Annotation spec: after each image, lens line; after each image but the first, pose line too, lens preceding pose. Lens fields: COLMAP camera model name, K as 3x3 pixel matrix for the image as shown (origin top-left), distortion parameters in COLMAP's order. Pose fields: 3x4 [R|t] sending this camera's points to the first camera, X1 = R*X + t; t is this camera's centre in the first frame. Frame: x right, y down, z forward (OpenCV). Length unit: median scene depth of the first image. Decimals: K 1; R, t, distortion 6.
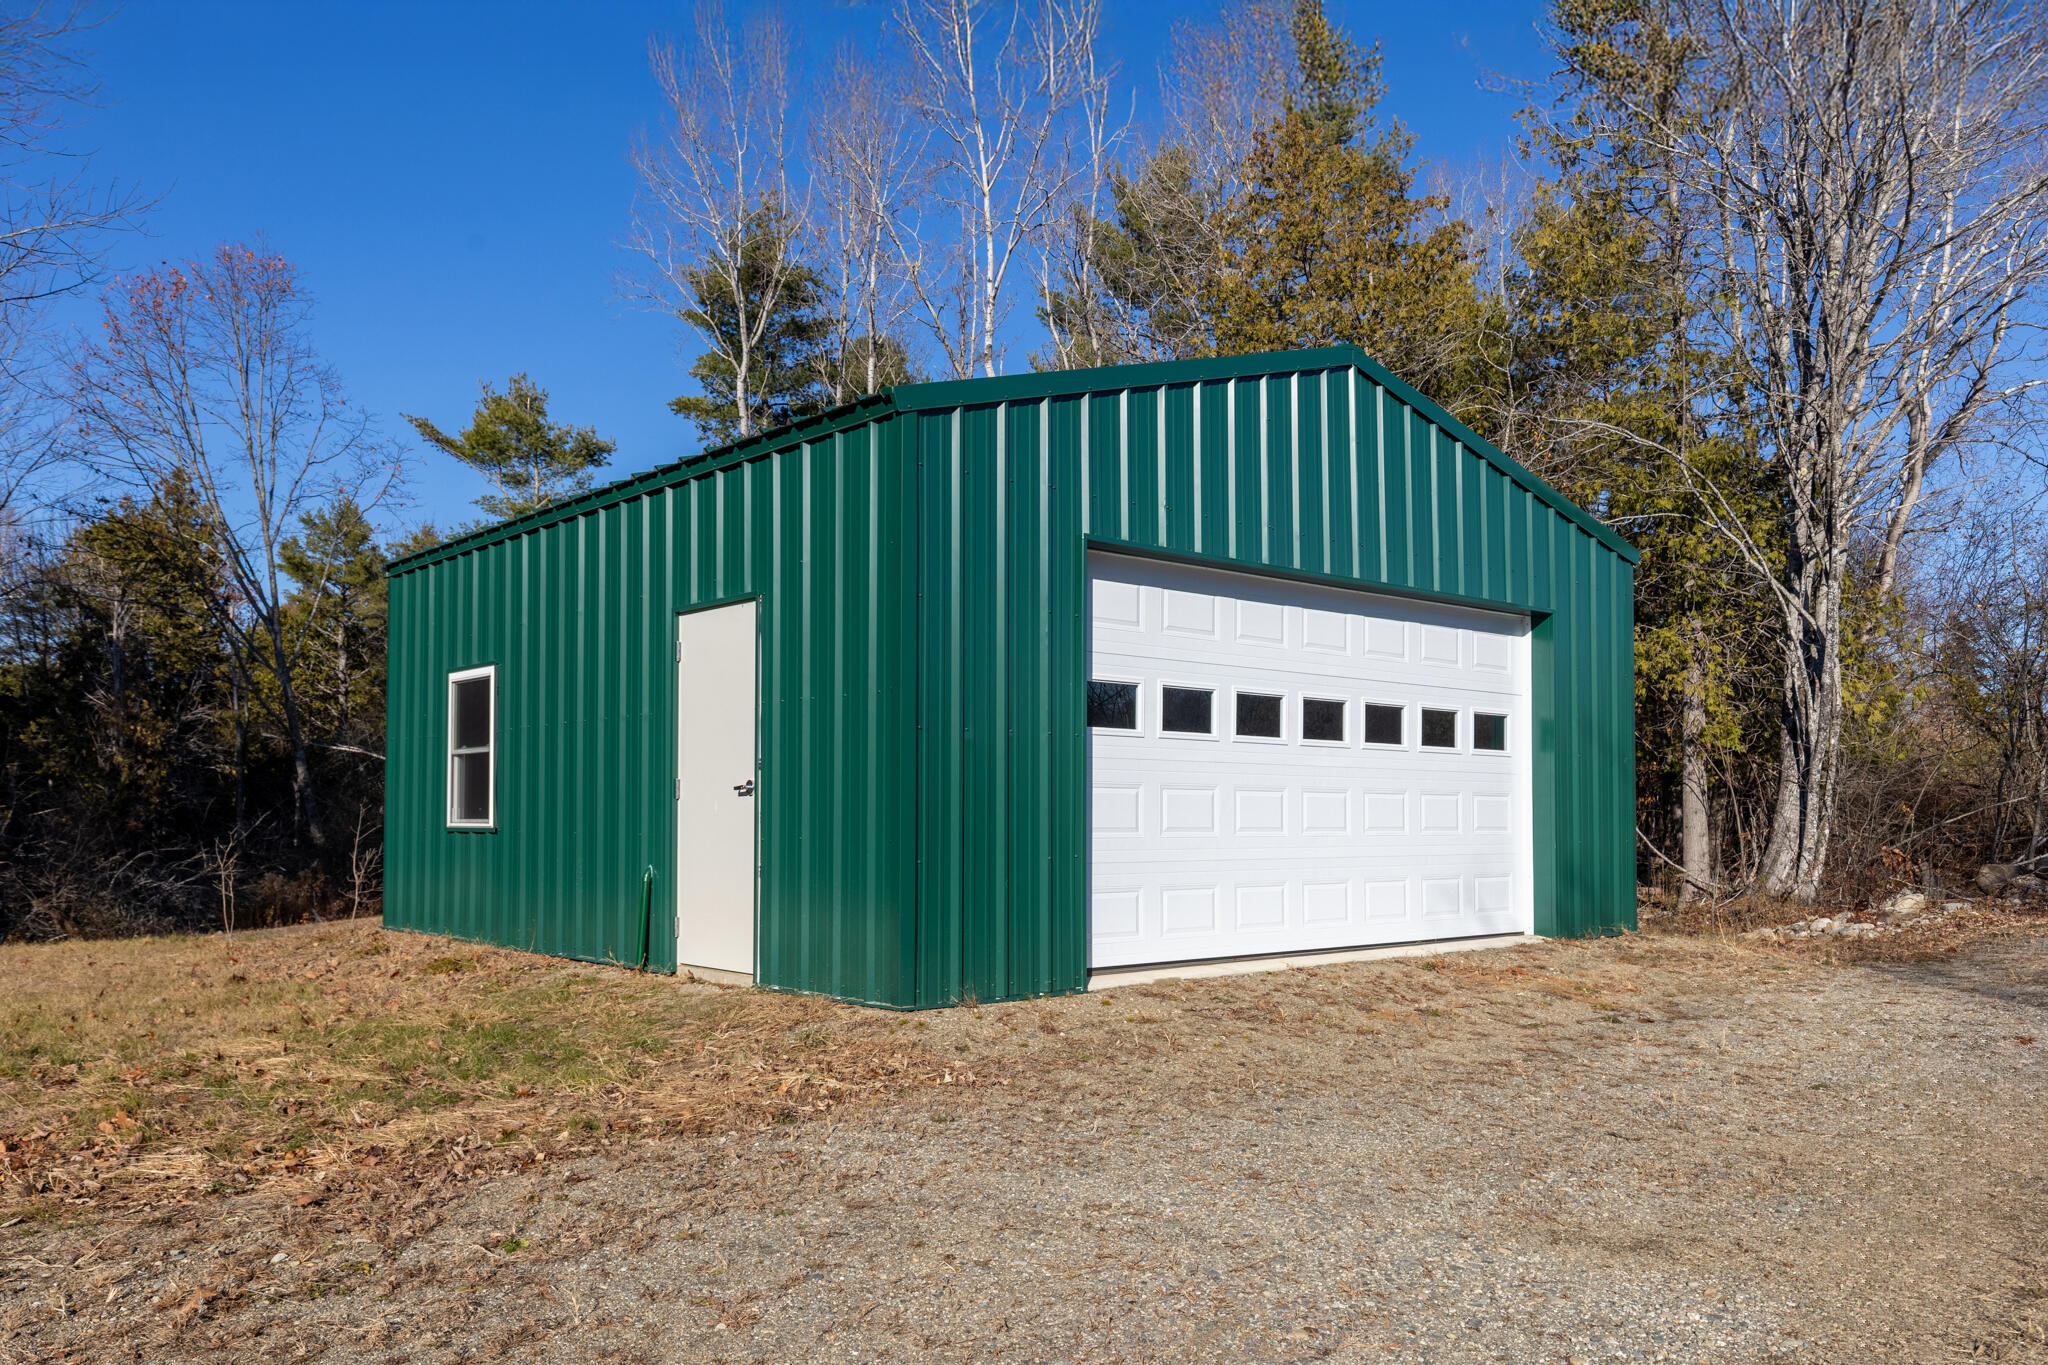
lens RADIAL K [[1657.7, 0, 1024.0], [0, 1657.7, 682.5], [0, 0, 1]] dist [0.000059, -0.000134]
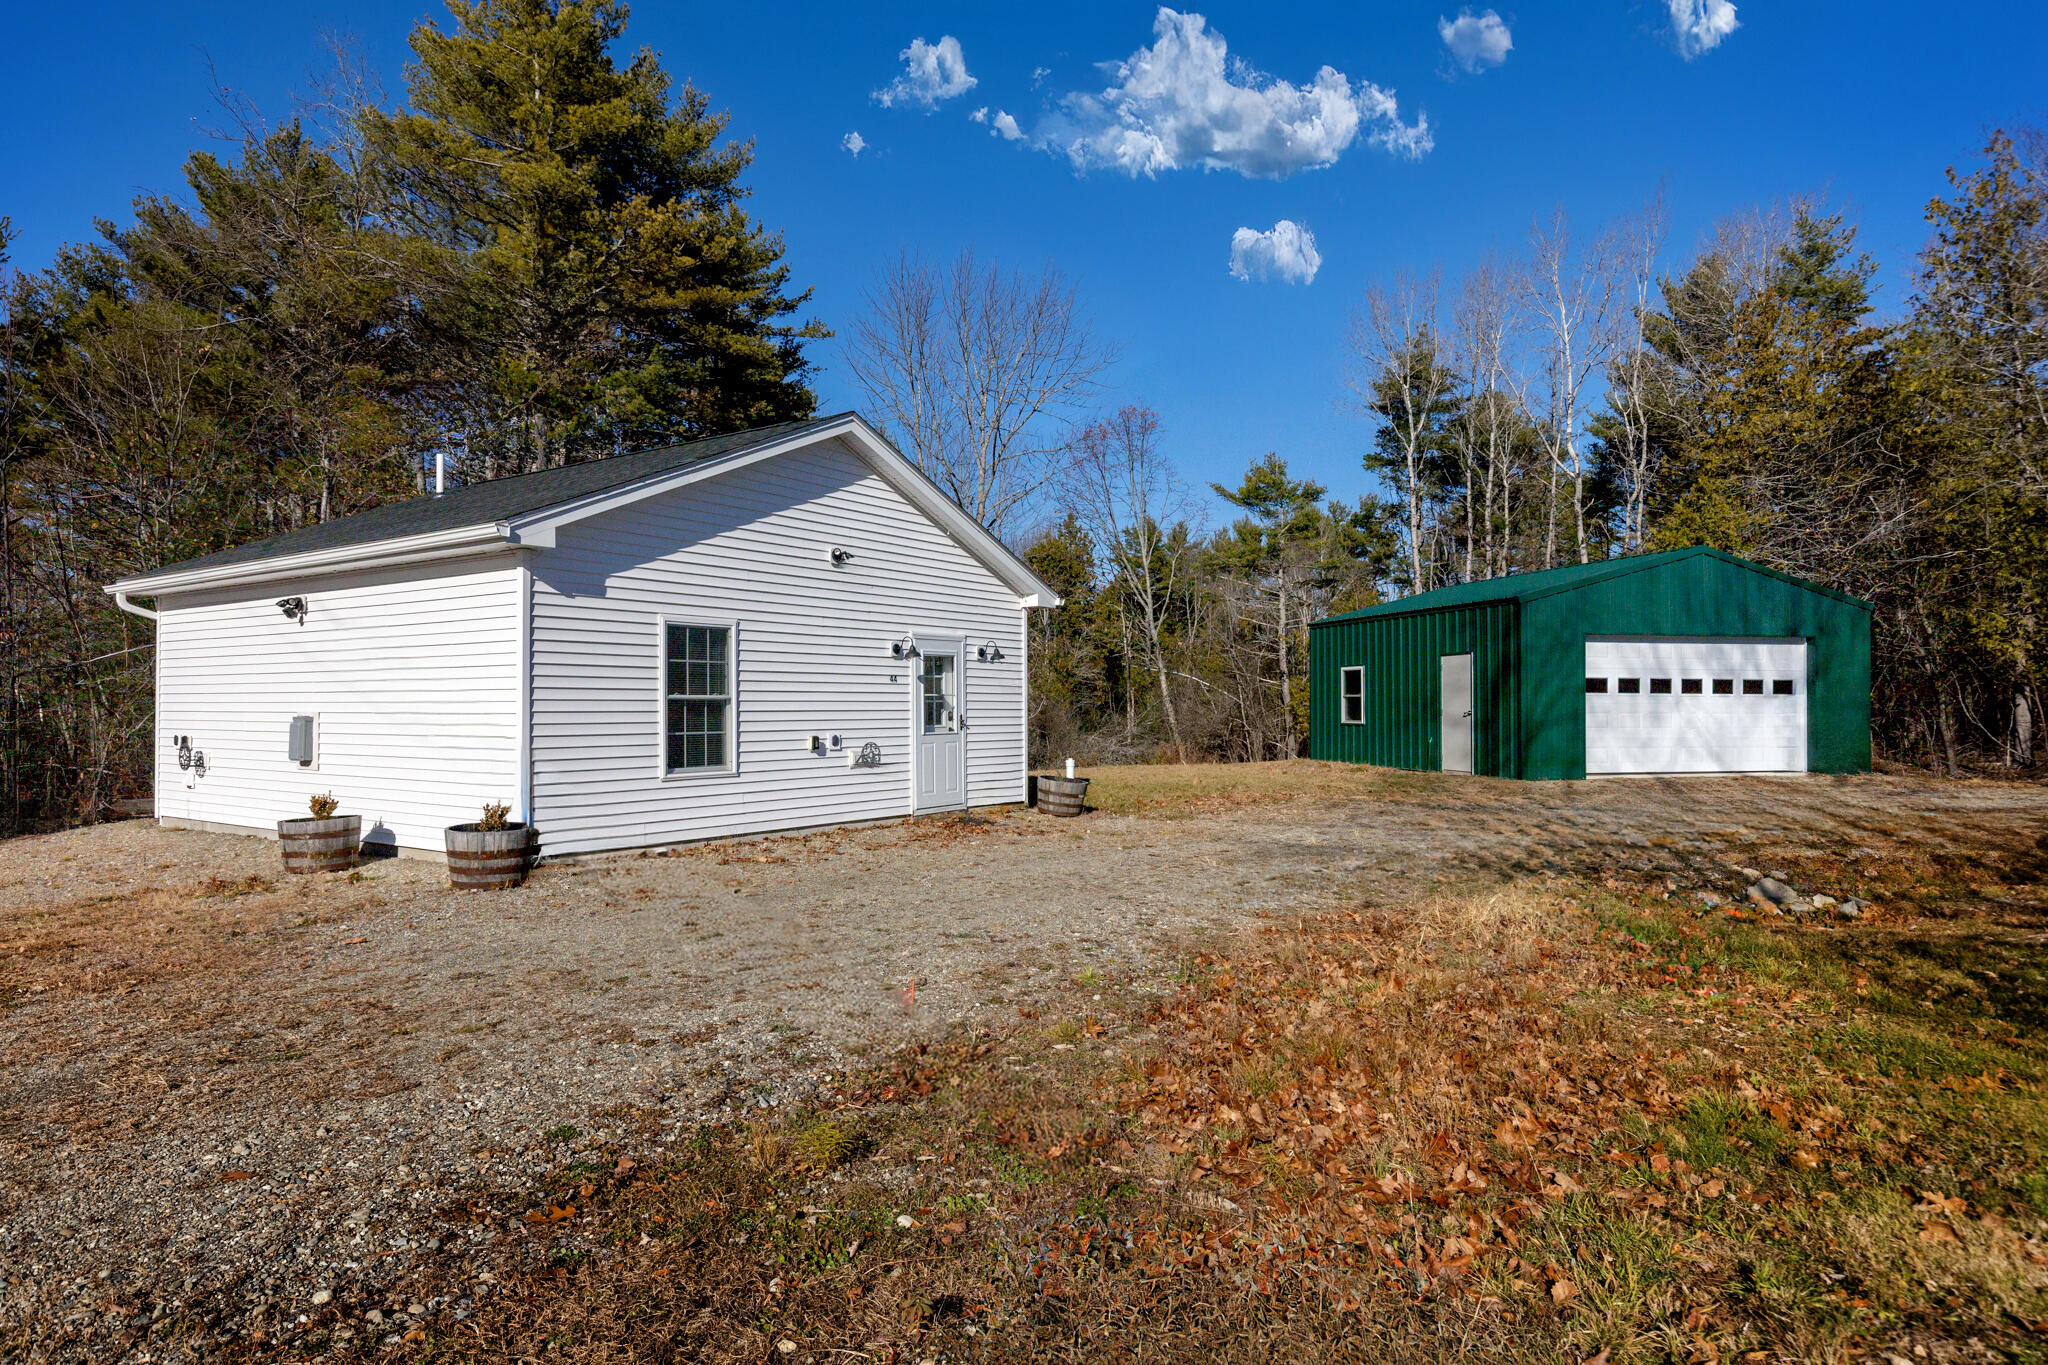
lens RADIAL K [[1194.6, 0, 1024.0], [0, 1194.6, 682.5], [0, 0, 1]] dist [-0.002249, 0.000070]
pose [[0.895103, -0.007355, -0.445800, 0.017036], [0.034000, 0.998078, 0.051802, -0.027005], [0.444562, -0.061525, 0.893633, -0.269357]]
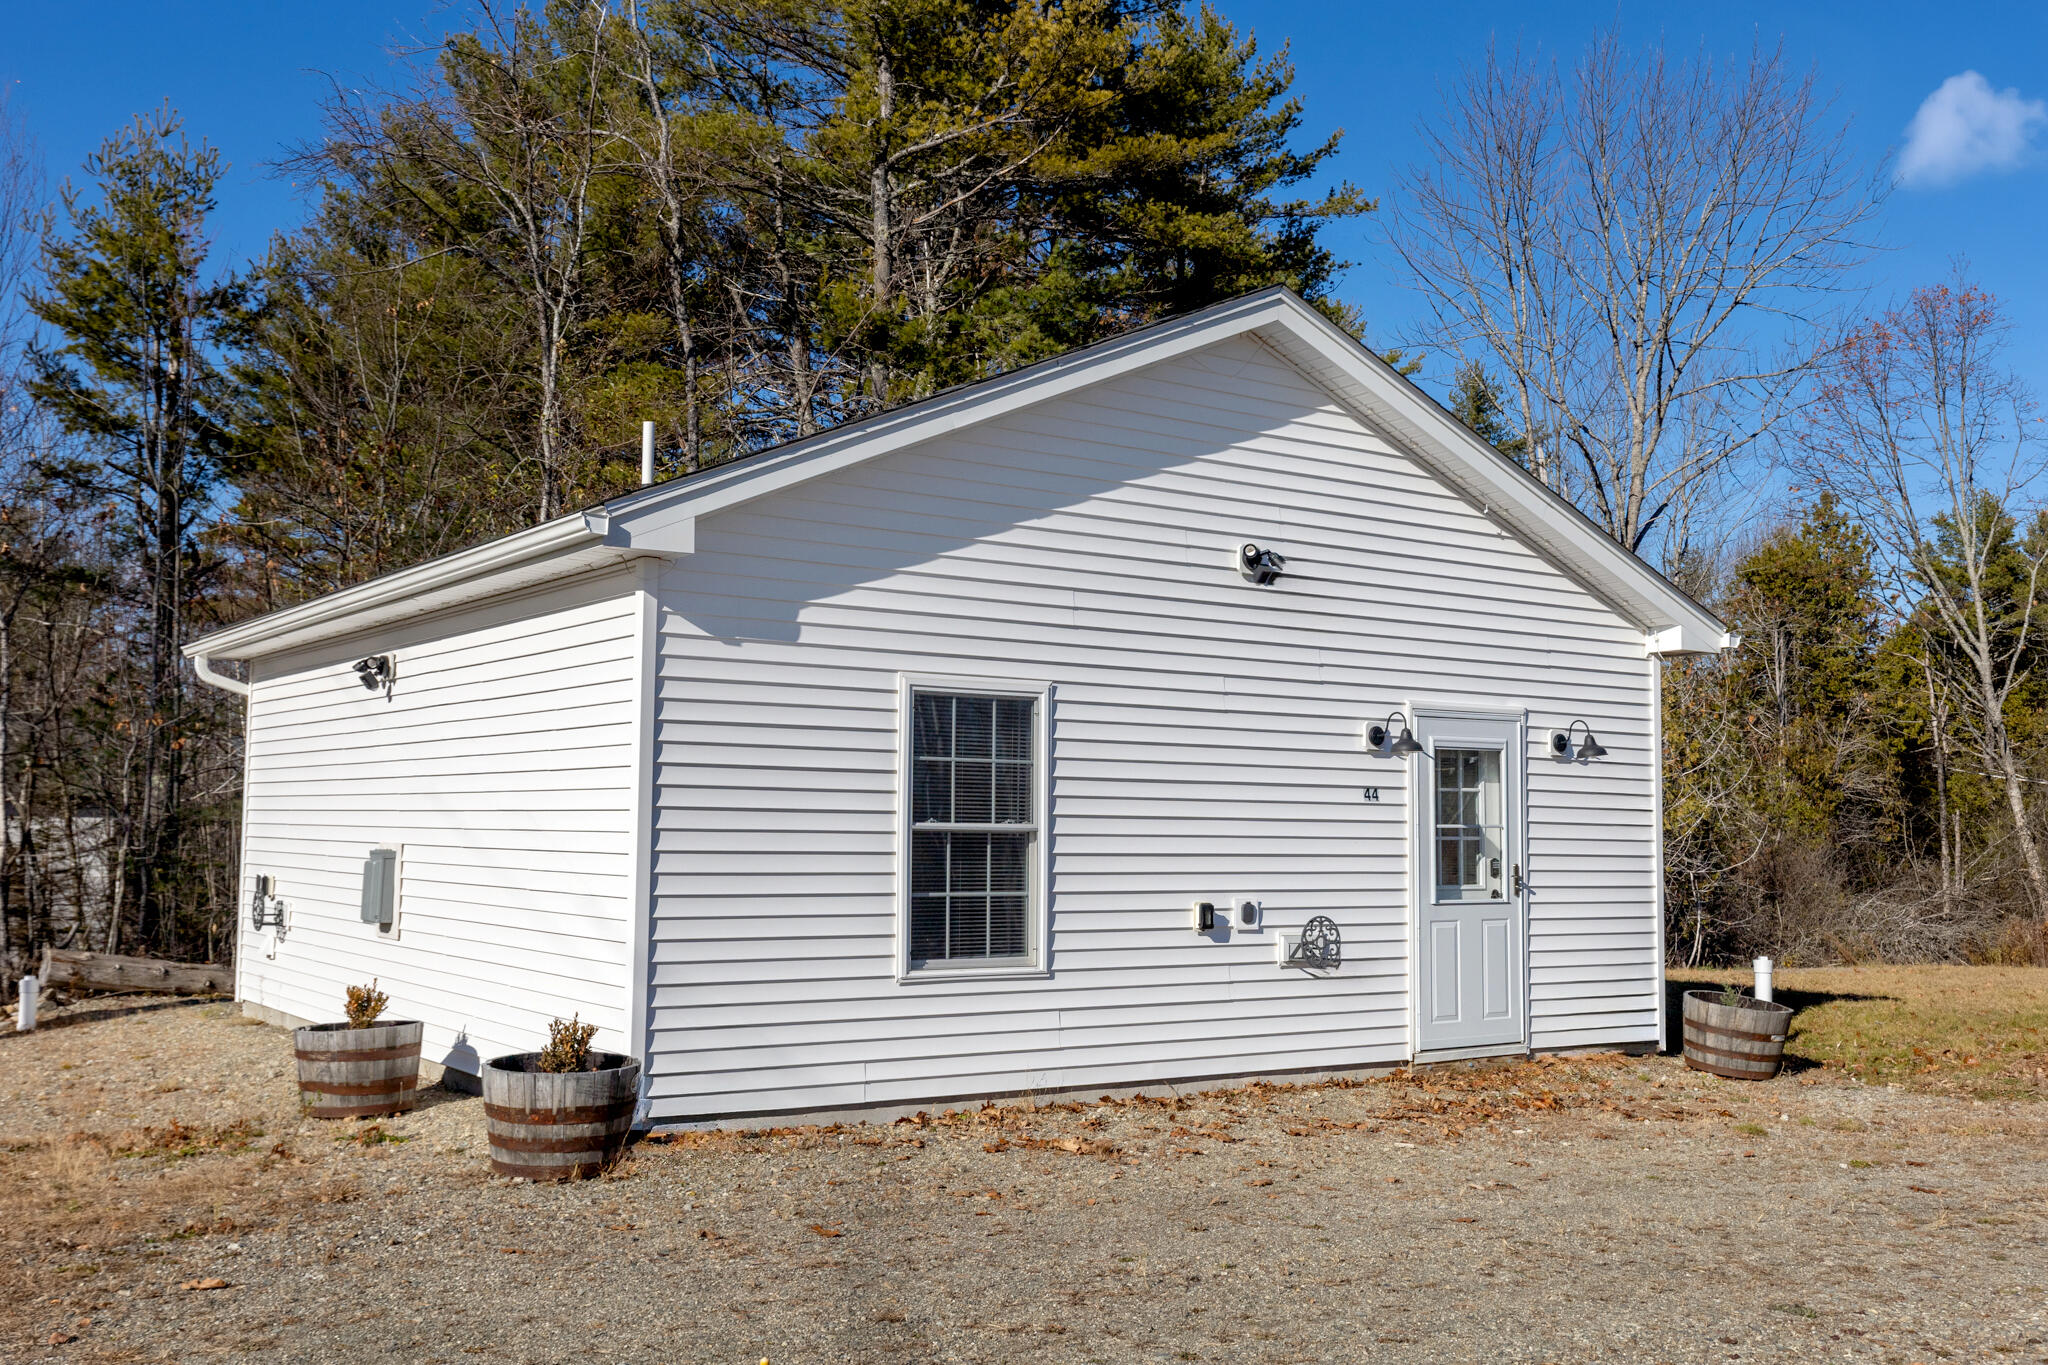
lens RADIAL K [[1946.0, 0, 1024.0], [0, 1946.0, 682.5], [0, 0, 1]] dist [0.002964, 0.006211]
pose [[0.678387, -0.044497, -0.733356, 0.006858], [0.043561, 0.998844, -0.020310, -0.024204], [0.733412, -0.018168, 0.679542, -0.206920]]
